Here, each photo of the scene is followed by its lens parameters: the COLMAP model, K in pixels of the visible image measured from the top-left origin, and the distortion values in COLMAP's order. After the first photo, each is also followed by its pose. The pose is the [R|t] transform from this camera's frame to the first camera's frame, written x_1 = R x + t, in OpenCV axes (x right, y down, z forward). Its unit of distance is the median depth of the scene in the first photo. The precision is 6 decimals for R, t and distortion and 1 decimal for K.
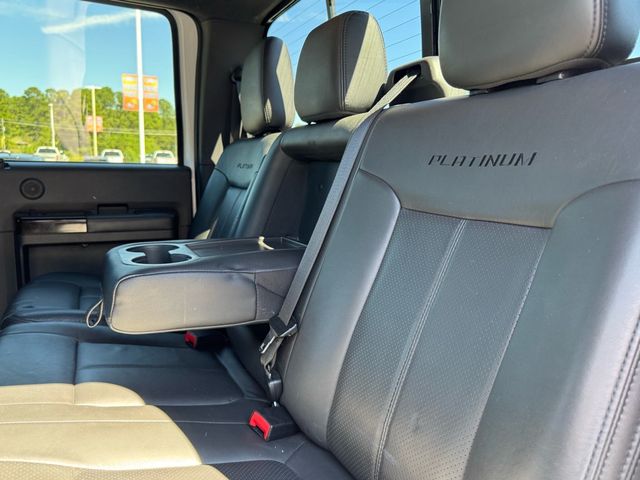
lens RADIAL K [[477.5, 0, 326.6], [0, 477.5, 238.1], [0, 0, 1]] dist [0.023305, -0.036834]
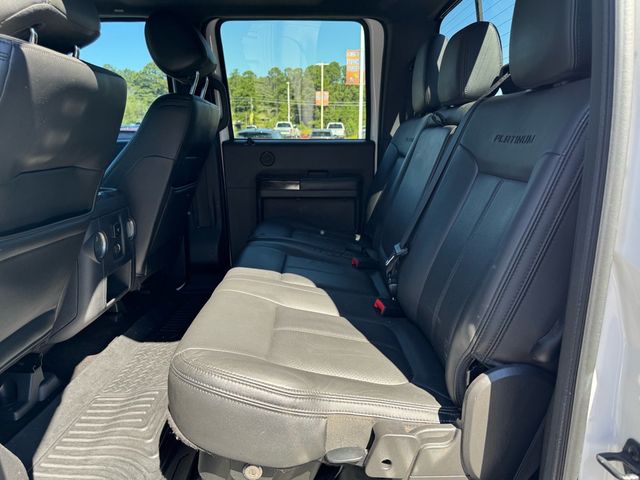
lens RADIAL K [[477.5, 0, 322.8], [0, 477.5, 252.4], [0, 0, 1]] dist [0.023305, -0.036834]
pose [[0.902953, 0.082459, -0.421754, 0.148760], [-0.043669, 0.993944, 0.100837, 0.022574], [0.427515, -0.072633, 0.901086, -0.219951]]
